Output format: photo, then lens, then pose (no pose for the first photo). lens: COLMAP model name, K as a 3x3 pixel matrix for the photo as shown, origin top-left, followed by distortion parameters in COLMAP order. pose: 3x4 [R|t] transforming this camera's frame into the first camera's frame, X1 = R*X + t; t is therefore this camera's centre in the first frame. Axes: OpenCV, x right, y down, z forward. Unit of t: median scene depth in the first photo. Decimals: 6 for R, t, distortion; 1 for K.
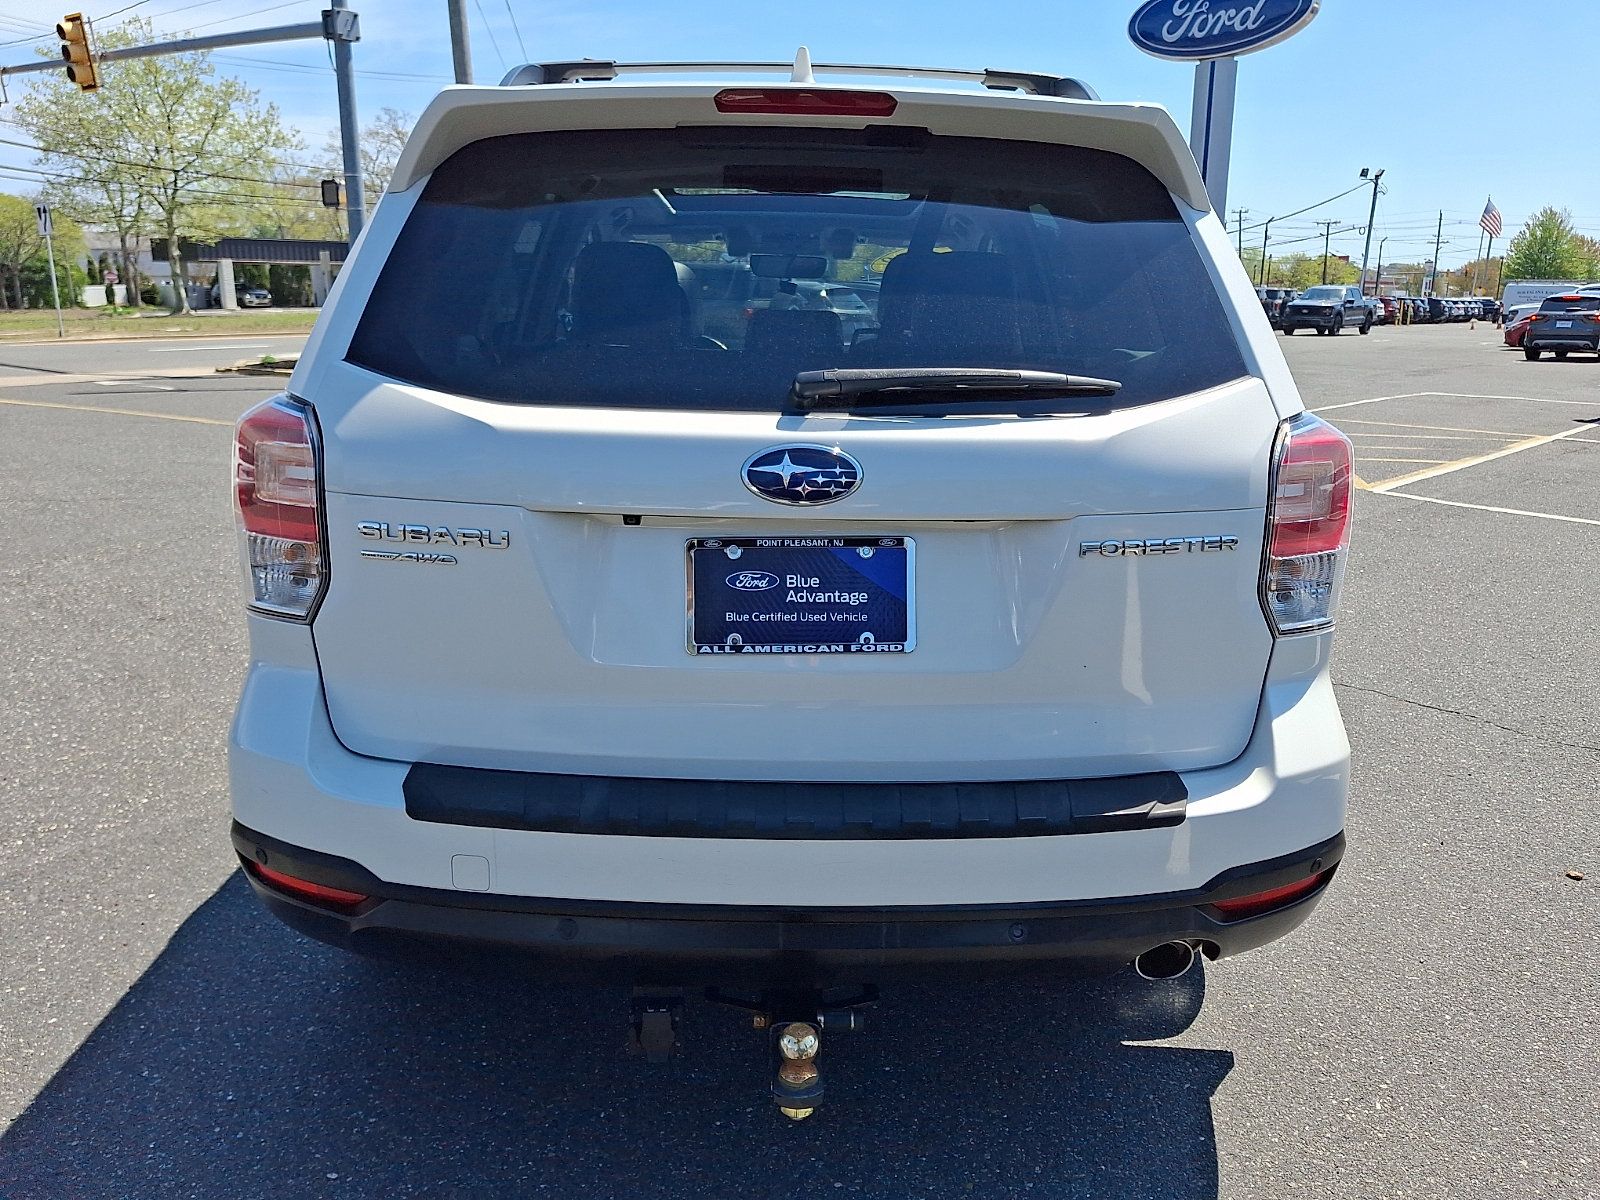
lens RADIAL K [[1208.1, 0, 786.9], [0, 1208.1, 603.2], [0, 0, 1]] dist [0.120415, -0.188313]
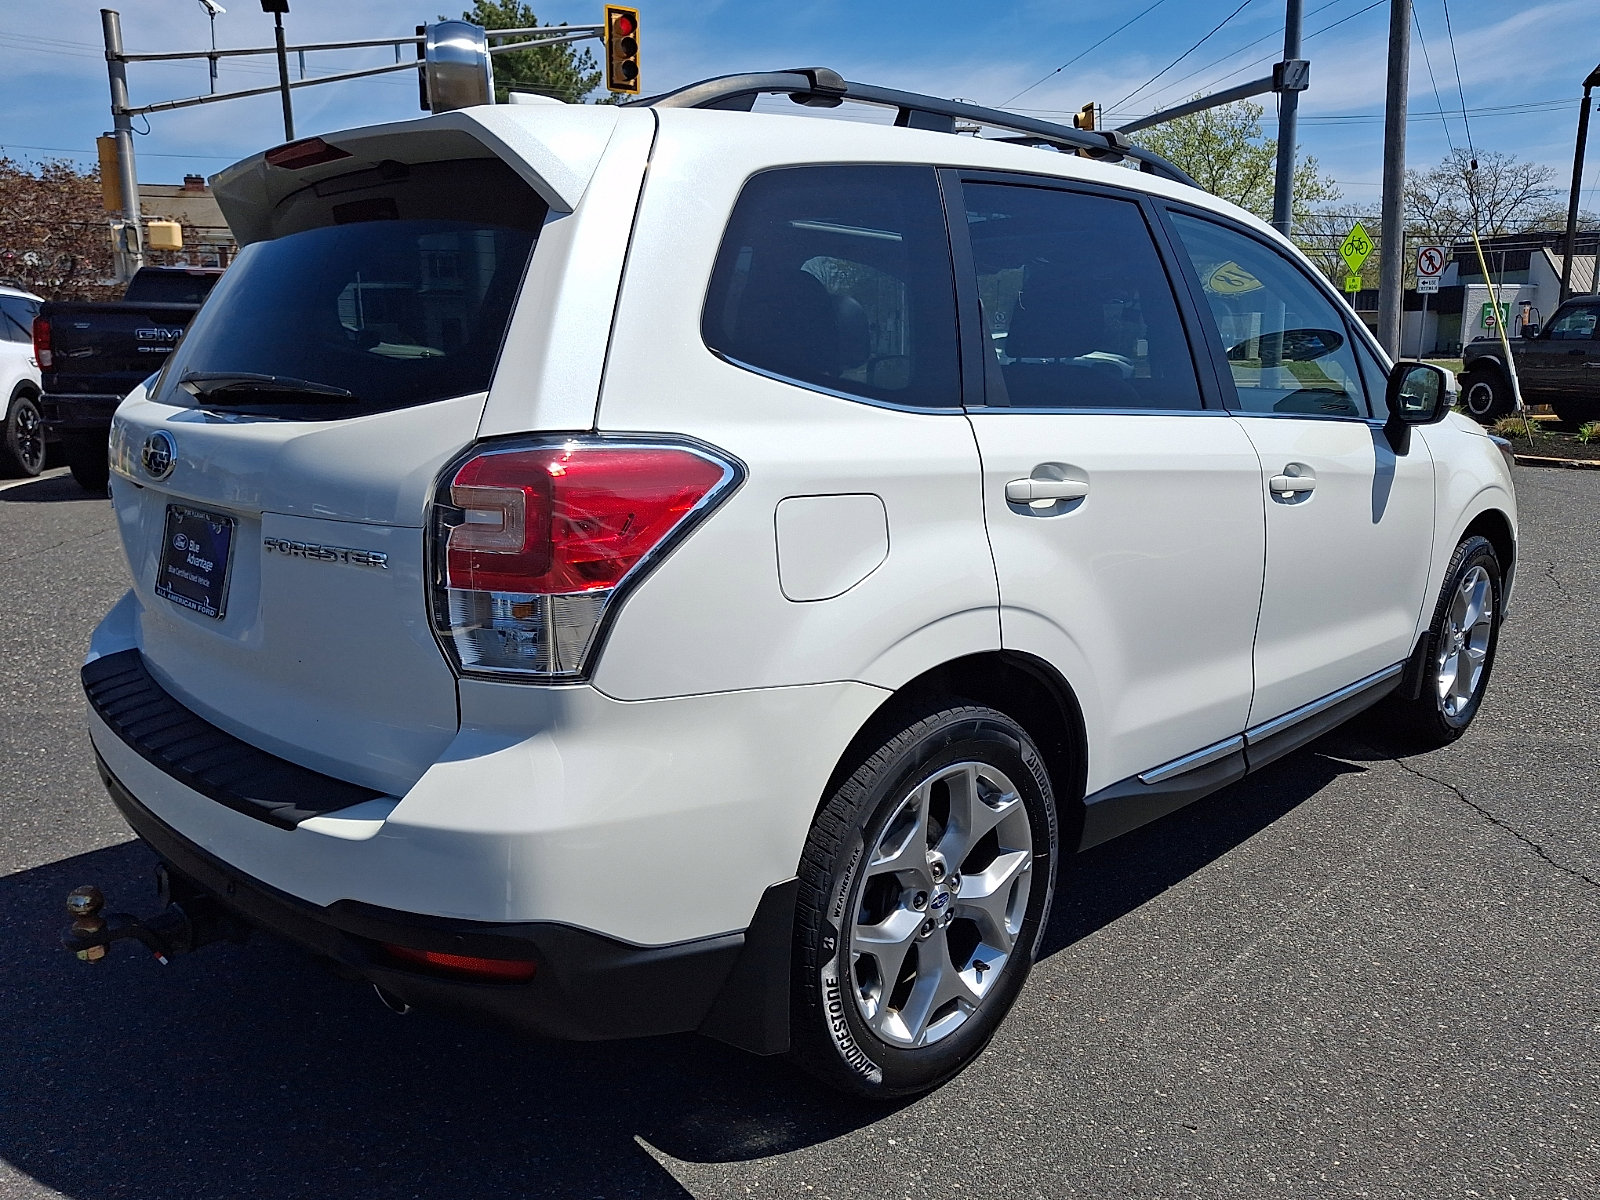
lens RADIAL K [[1214.1, 0, 812.1], [0, 1214.1, 594.3], [0, 0, 1]] dist [0.065344, -0.127833]
pose [[0.688269, 0.137436, -0.712318, 1.295390], [-0.169057, 0.985243, 0.026746, -0.106692], [0.705483, 0.102014, 0.701347, 0.585844]]
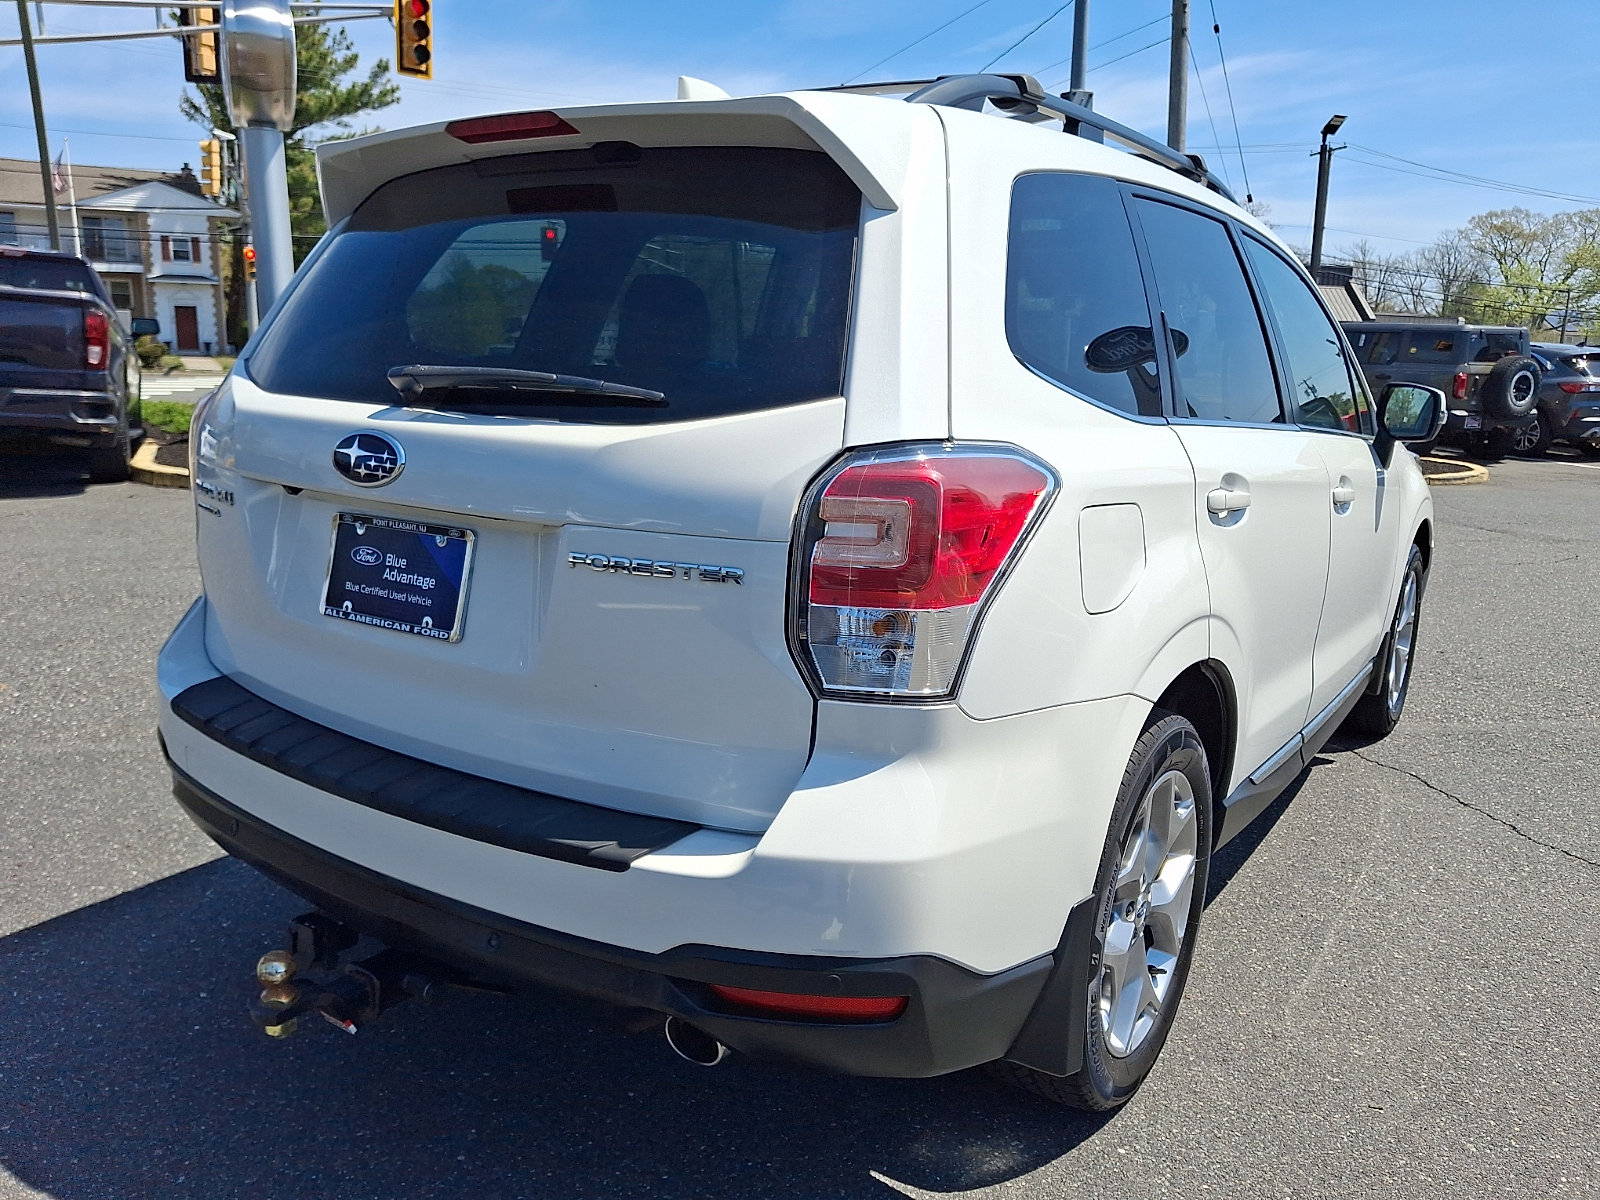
lens RADIAL K [[1218.2, 0, 800.0], [0, 1218.2, 600.0], [0, 0, 1]] dist [0.072655, -0.147374]
pose [[0.813834, 0.127551, -0.566926, 0.919504], [-0.159002, 0.987259, -0.006130, -0.034330], [0.558921, 0.095131, 0.823746, 0.309369]]
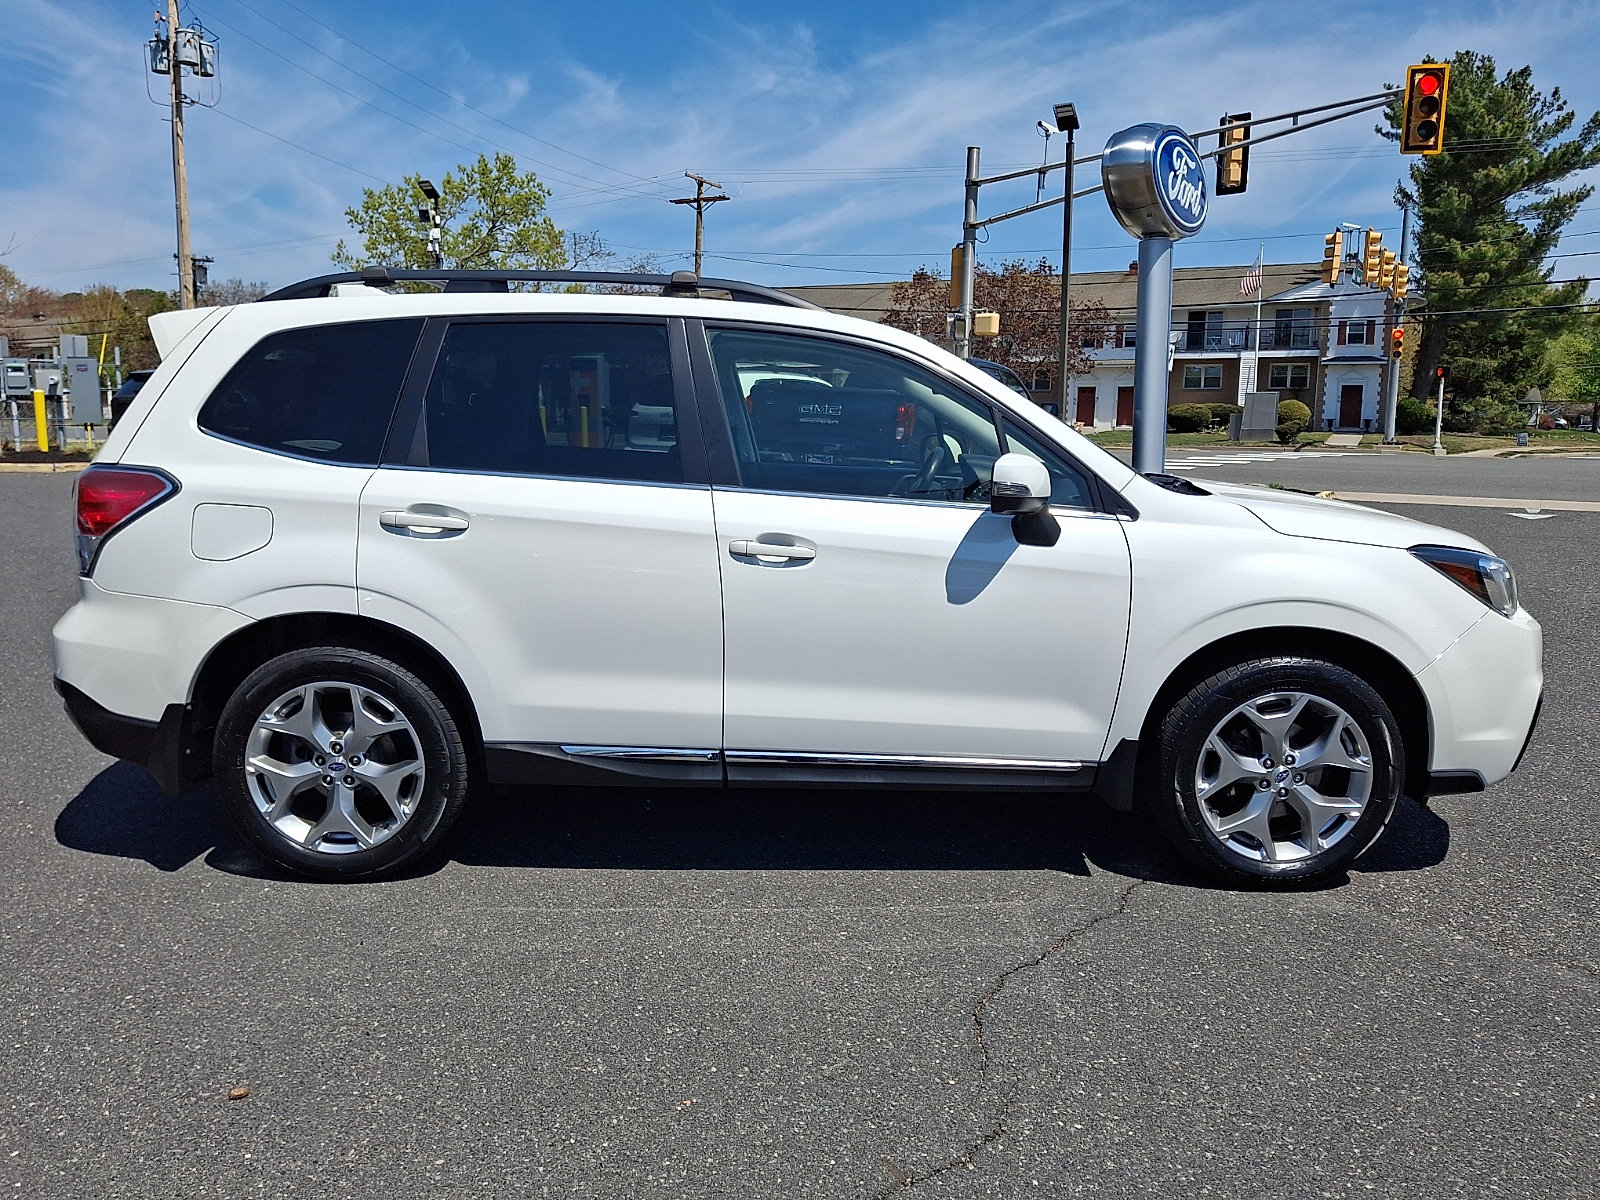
lens RADIAL K [[1238.6, 0, 797.5], [0, 1238.6, 556.3], [0, 0, 1]] dist [0.009818, 0.005581]
pose [[-0.041068, 0.111228, -0.992946, 2.525138], [-0.249442, 0.961175, 0.117986, -0.559683], [0.967518, 0.252528, -0.011728, 2.288675]]
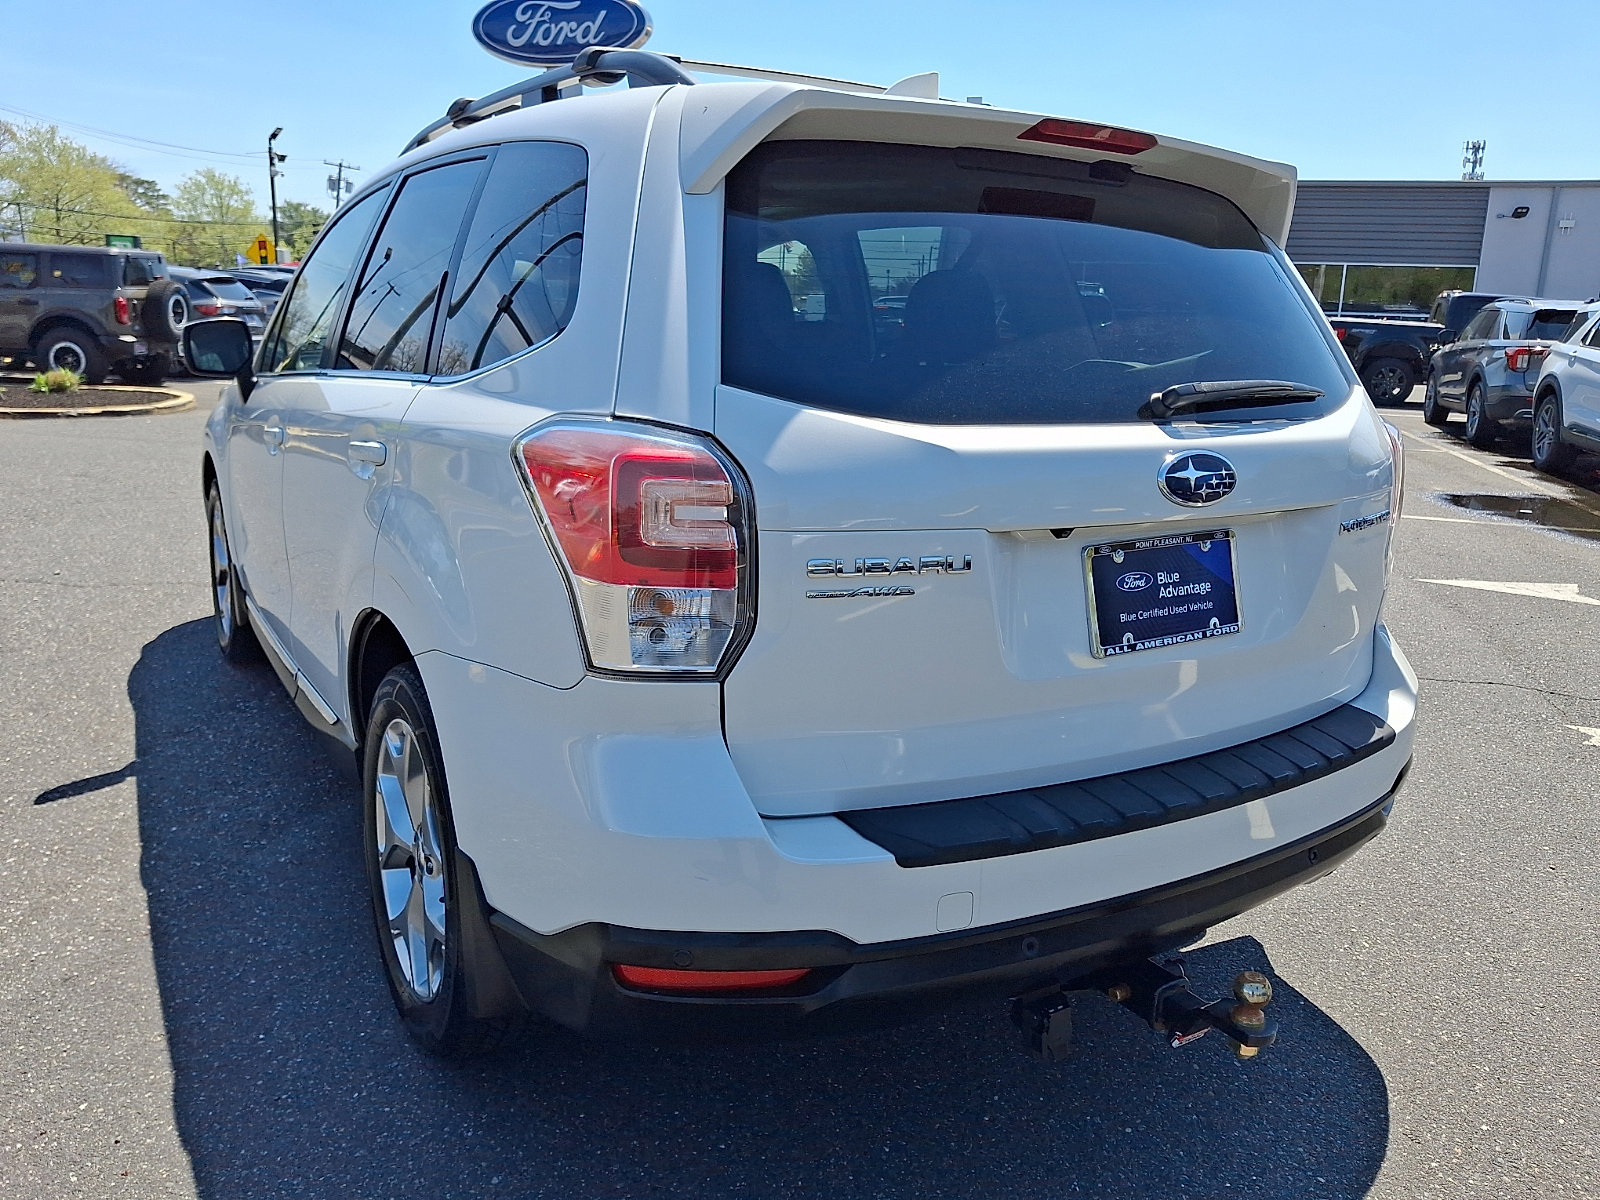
lens RADIAL K [[1225.1, 0, 790.4], [0, 1225.1, 595.3], [0, 0, 1]] dist [0.081760, -0.131505]
pose [[0.860253, -0.104031, 0.499142, -0.824656], [0.106791, 0.994013, 0.023122, -0.063442], [-0.498559, 0.033413, 0.866212, 0.215685]]
